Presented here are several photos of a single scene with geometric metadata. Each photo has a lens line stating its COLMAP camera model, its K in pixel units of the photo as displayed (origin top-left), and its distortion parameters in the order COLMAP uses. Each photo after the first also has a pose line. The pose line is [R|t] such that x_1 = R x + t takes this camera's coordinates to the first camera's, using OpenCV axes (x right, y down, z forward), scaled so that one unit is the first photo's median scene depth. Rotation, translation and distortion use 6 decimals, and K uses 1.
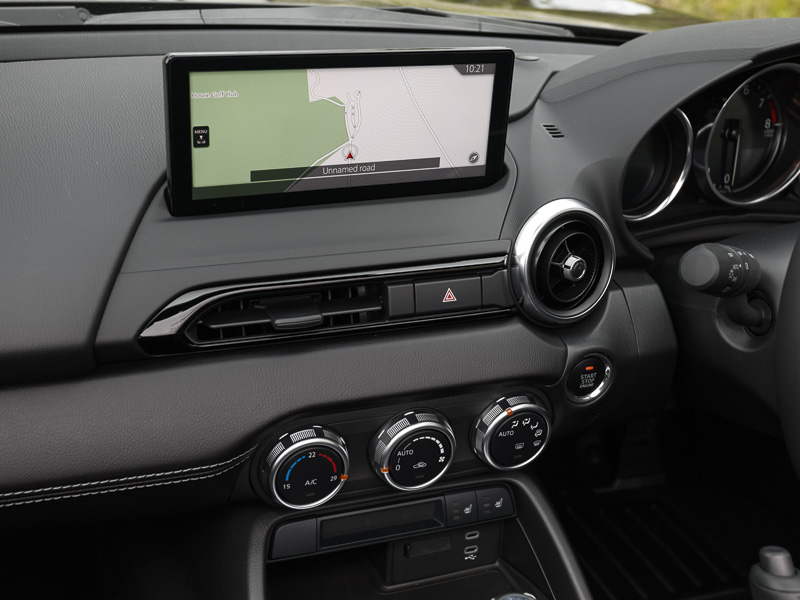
lens RADIAL K [[978.1, 0, 395.0], [0, 978.1, 301.4], [0, 0, 1]] dist [0.029069, 0.000000]
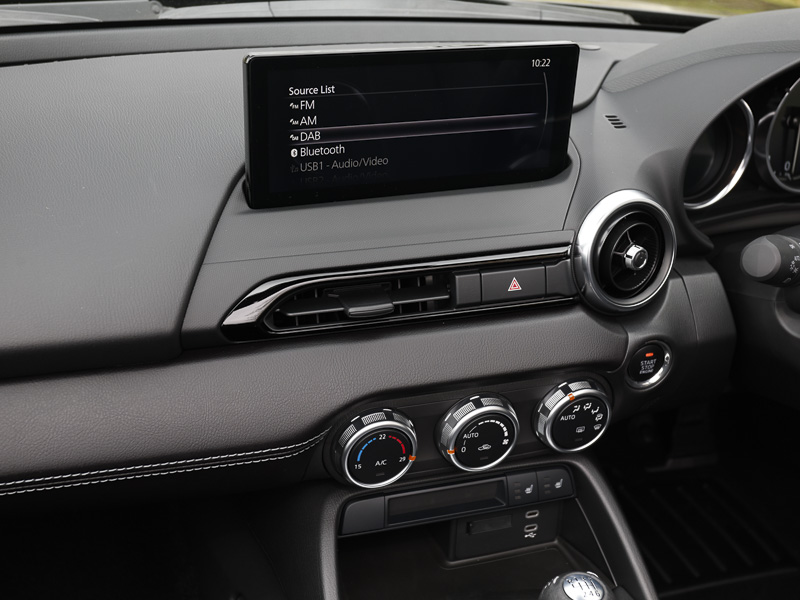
lens RADIAL K [[978.1, 0, 398.3], [0, 978.1, 302.9], [0, 0, 1]] dist [0.029069, 0.000000]
pose [[0.999075, 0.005207, -0.042678, -0.021820], [-0.003974, 0.999573, 0.028944, -0.015396], [0.042810, -0.028748, 0.998670, -0.037416]]
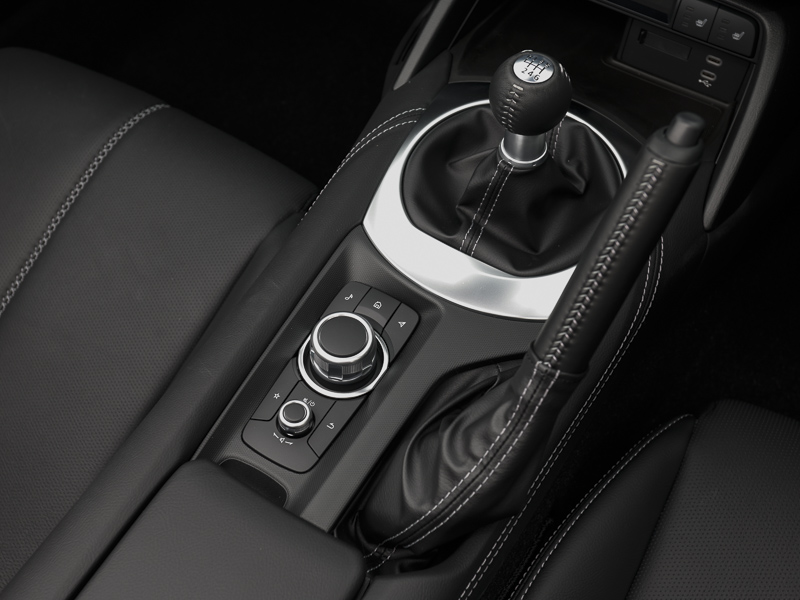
lens RADIAL K [[978.1, 0, 401.5], [0, 978.1, 303.1], [0, 0, 1]] dist [0.029069, 0.000000]
pose [[0.593245, 0.618163, -0.515689, 0.586760], [-0.298042, 0.763725, 0.572622, -0.035290], [0.747818, -0.186008, 0.637314, 0.155322]]
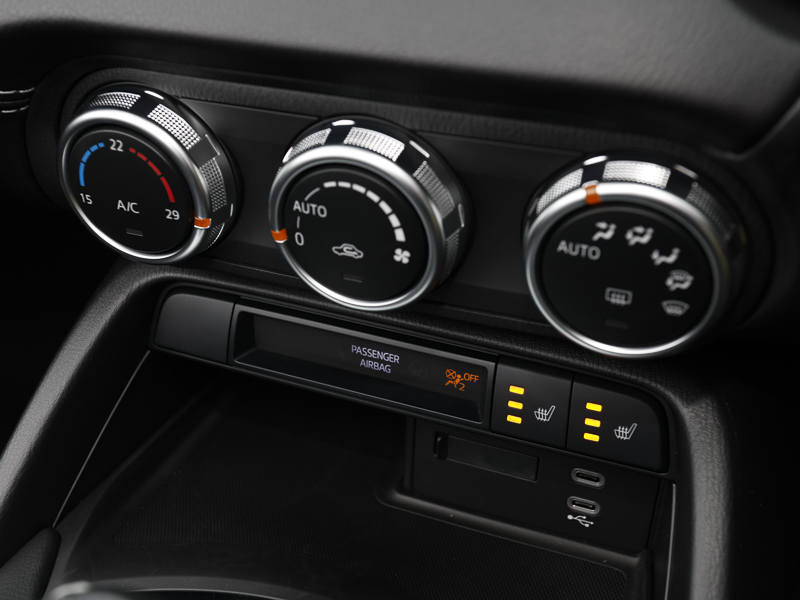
lens RADIAL K [[978.1, 0, 396.1], [0, 978.1, 303.3], [0, 0, 1]] dist [0.029069, 0.000000]
pose [[0.724392, 0.318702, -0.611298, 0.299323], [-0.216667, 0.947043, 0.236992, 0.079914], [0.654455, -0.039227, 0.755082, 0.664970]]
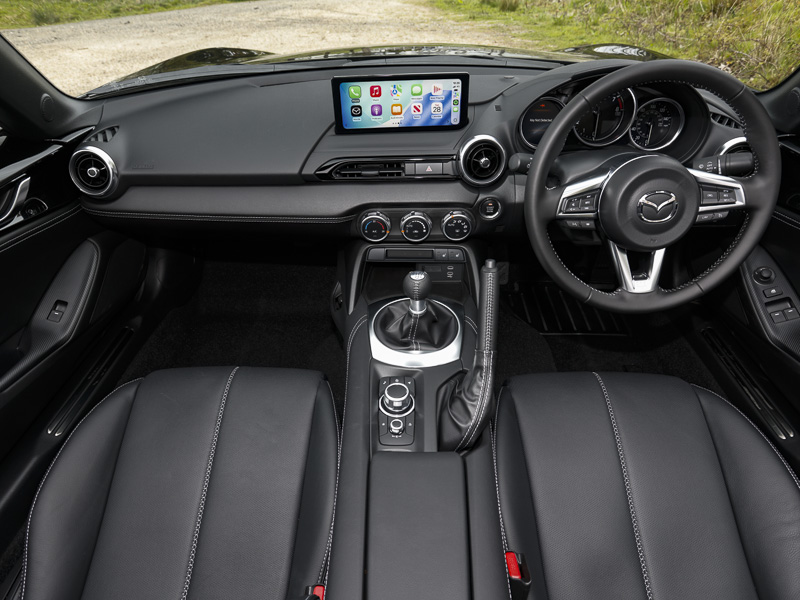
lens RADIAL K [[486.6, 0, 402.5], [0, 486.6, 295.5], [0, 0, 1]] dist [-0.061211, 0.009634]
pose [[0.914458, 0.156315, -0.373274, 0.511780], [-0.087596, 0.976978, 0.194529, 0.076975], [0.395088, -0.145191, 0.907097, -0.271685]]
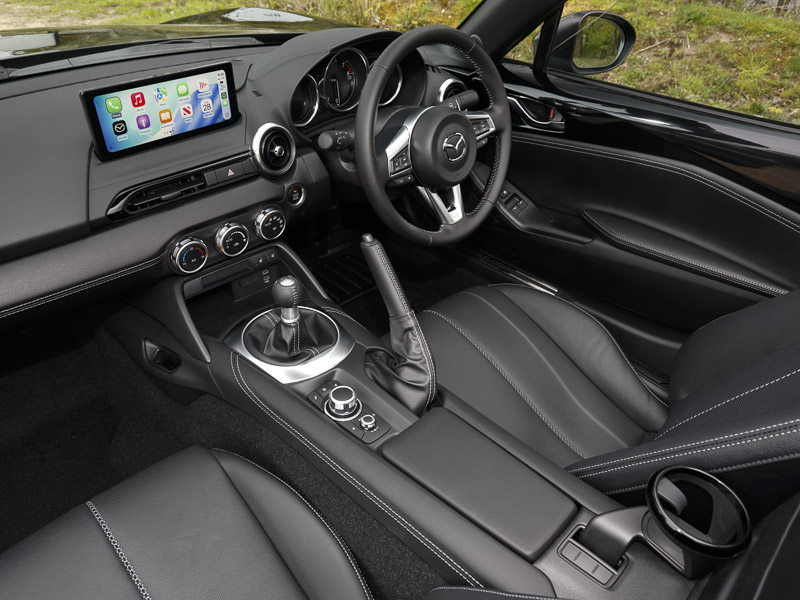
lens RADIAL K [[573.4, 0, 397.8], [0, 573.4, 298.7], [0, 0, 1]] dist [-0.056602, 0.027276]
pose [[0.920968, -0.262564, 0.287887, -0.047601], [0.197759, 0.951602, 0.235255, 0.039691], [-0.335723, -0.159730, 0.928319, -0.464983]]
